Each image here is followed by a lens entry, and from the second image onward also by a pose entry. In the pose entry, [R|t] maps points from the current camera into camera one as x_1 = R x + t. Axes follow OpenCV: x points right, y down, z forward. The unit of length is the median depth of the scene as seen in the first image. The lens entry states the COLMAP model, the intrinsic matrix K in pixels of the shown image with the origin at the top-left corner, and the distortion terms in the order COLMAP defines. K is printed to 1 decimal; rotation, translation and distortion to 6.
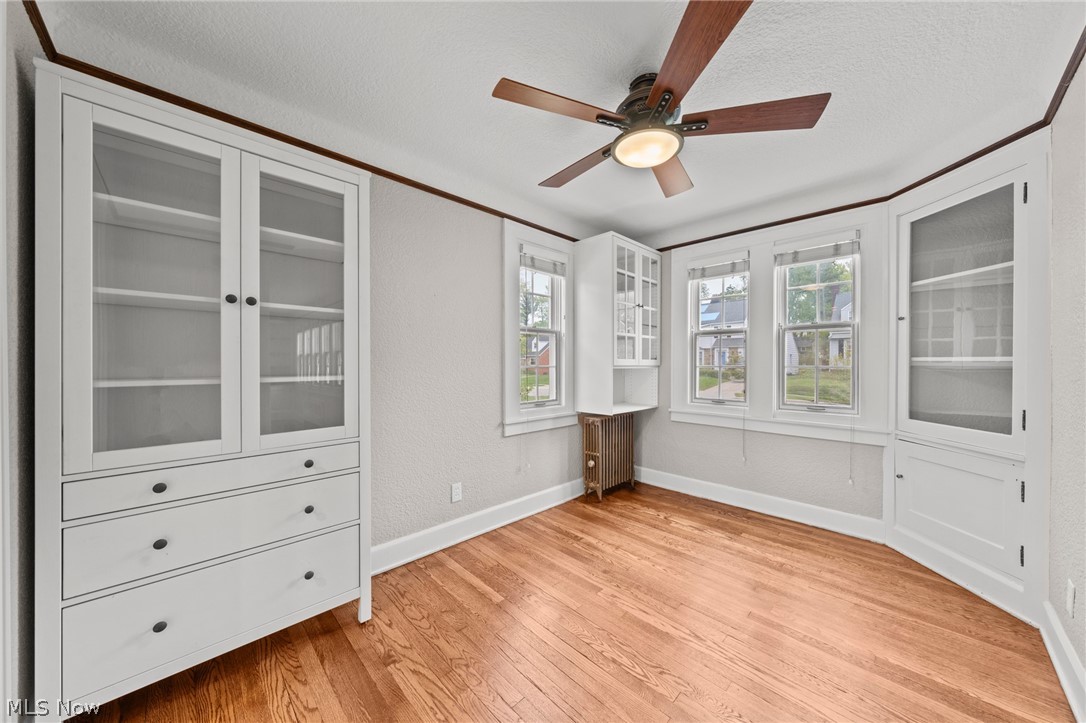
lens RADIAL K [[369.0, 0, 547.8], [0, 369.0, 363.6], [0, 0, 1]] dist [-0.004816, 0.000629]
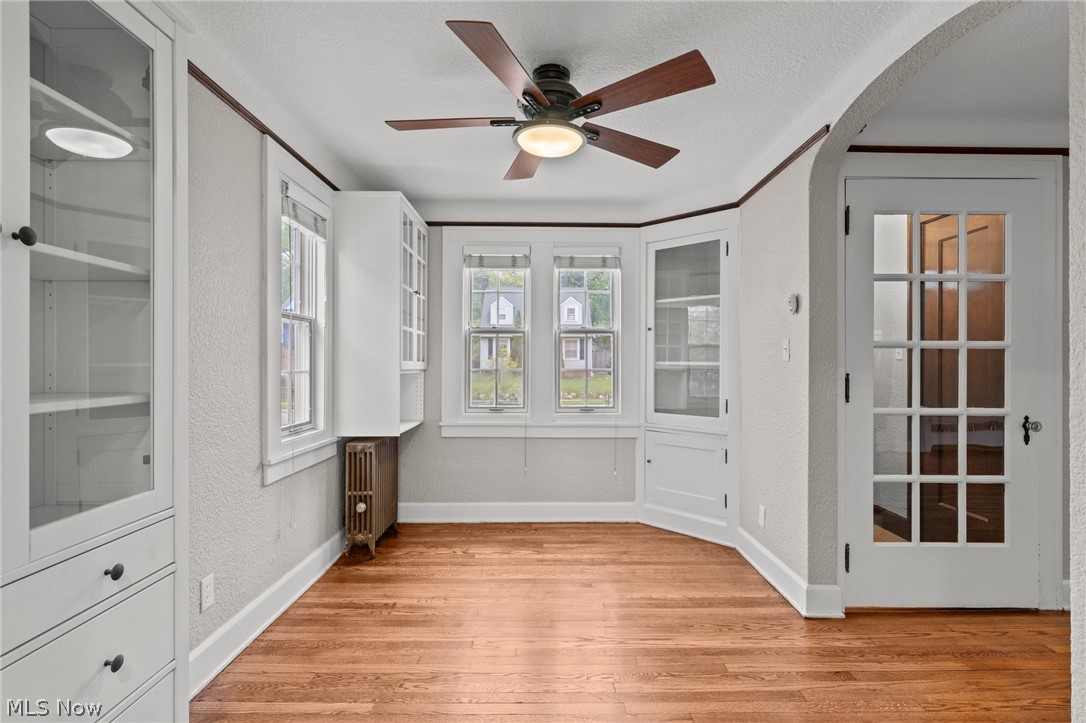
lens RADIAL K [[524.3, 0, 543.7], [0, 524.3, 361.7], [0, 0, 1]] dist [0.002579, -0.002097]
pose [[0.698625, 0.004090, 0.715476, -0.437890], [-0.000436, 0.999986, -0.005291, -0.006077], [-0.715488, 0.003384, 0.698617, 0.047684]]
